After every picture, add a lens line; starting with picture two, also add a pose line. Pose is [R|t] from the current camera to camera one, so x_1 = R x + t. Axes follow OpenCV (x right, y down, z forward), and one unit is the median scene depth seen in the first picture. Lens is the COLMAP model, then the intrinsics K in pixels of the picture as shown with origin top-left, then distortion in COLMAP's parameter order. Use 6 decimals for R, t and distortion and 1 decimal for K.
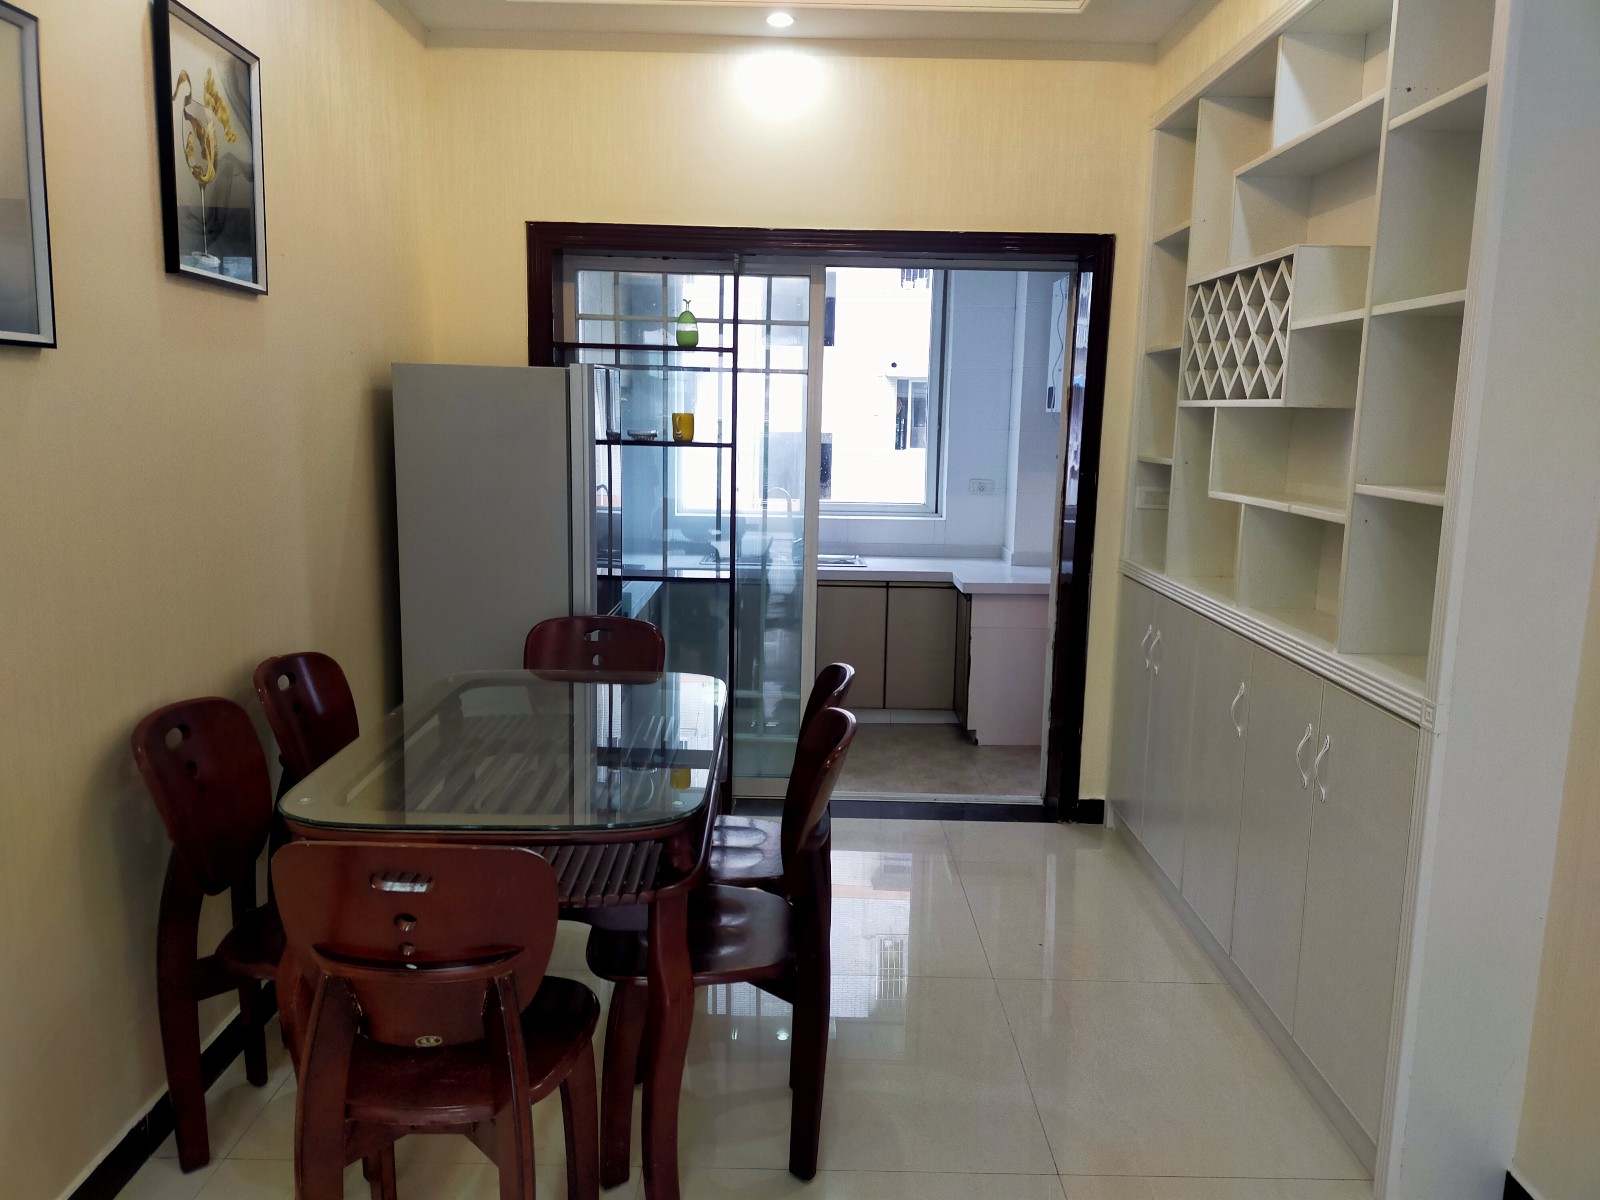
lens RADIAL K [[1201.1, 0, 807.6], [0, 1201.1, 600.9], [0, 0, 1]] dist [0.052766, -0.041894]
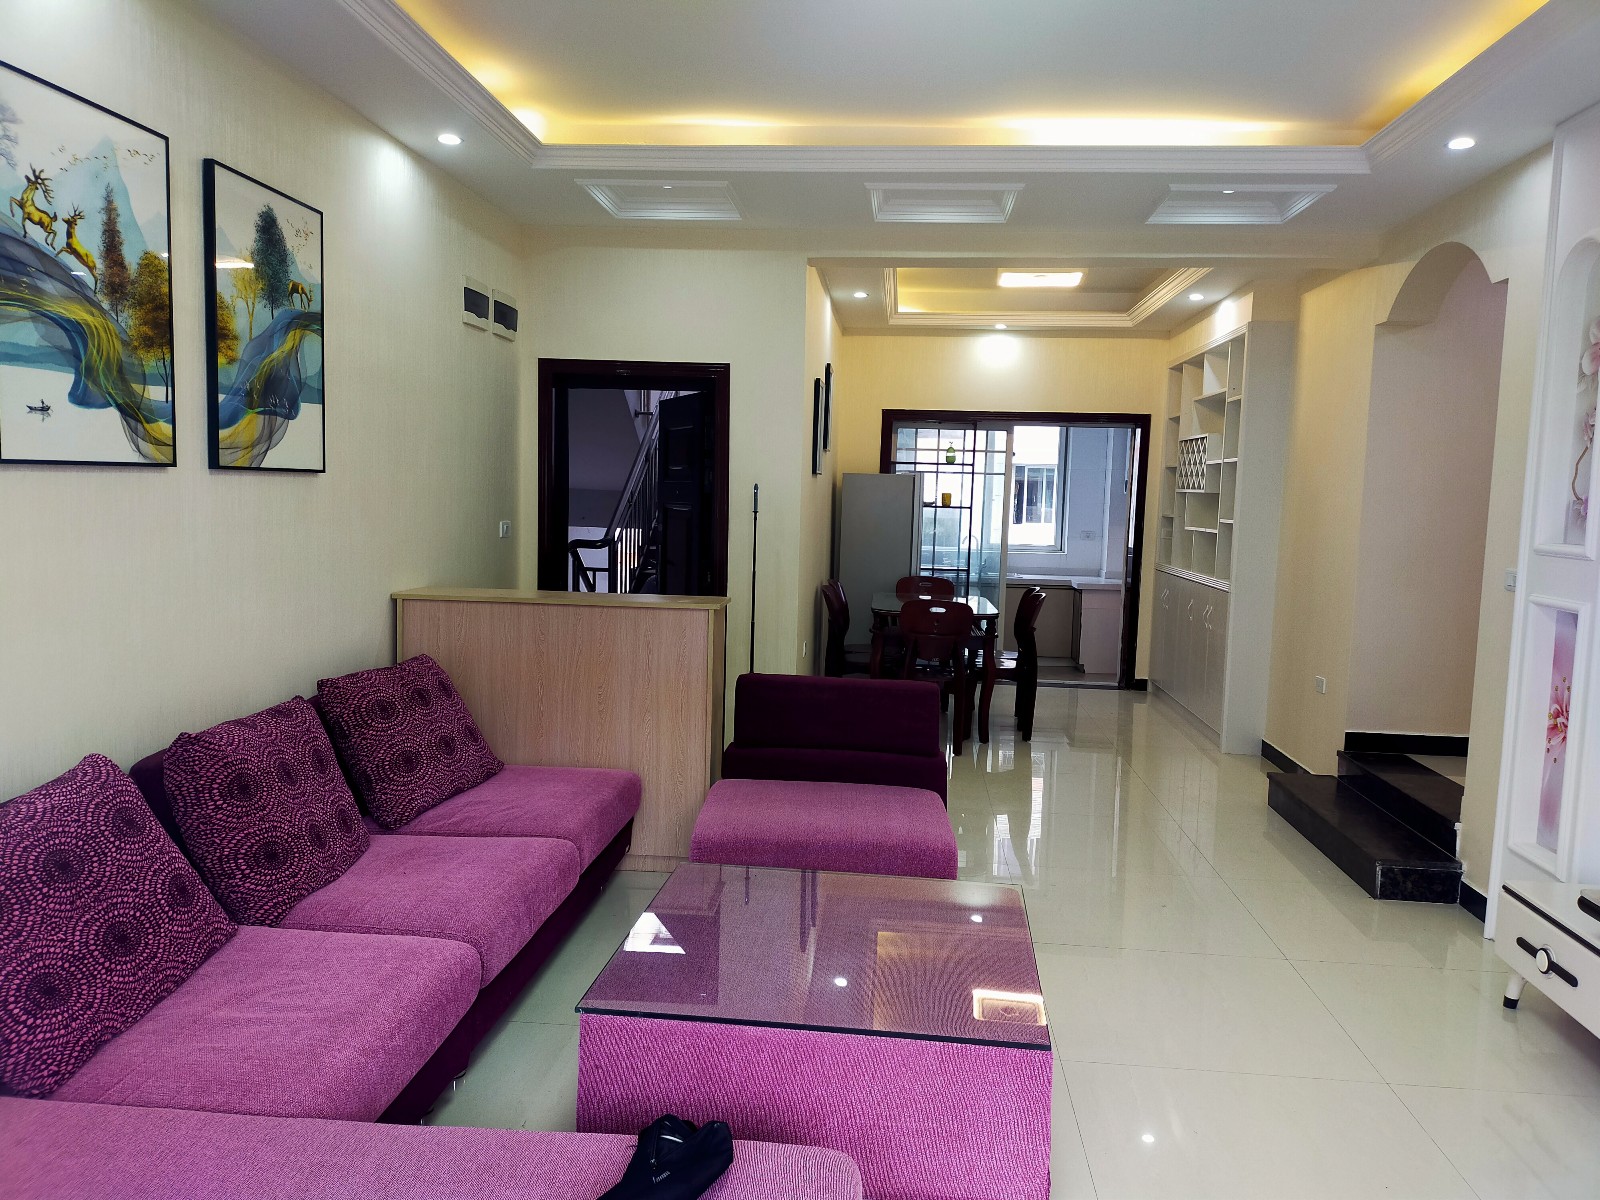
lens RADIAL K [[1201.1, 0, 791.9], [0, 1201.1, 598.9], [0, 0, 1]] dist [0.052766, -0.041894]
pose [[0.995187, 0.015663, -0.096730, -0.168148], [-0.022039, 0.997628, -0.065209, 0.180025], [0.095479, 0.067027, 0.993172, -1.156243]]
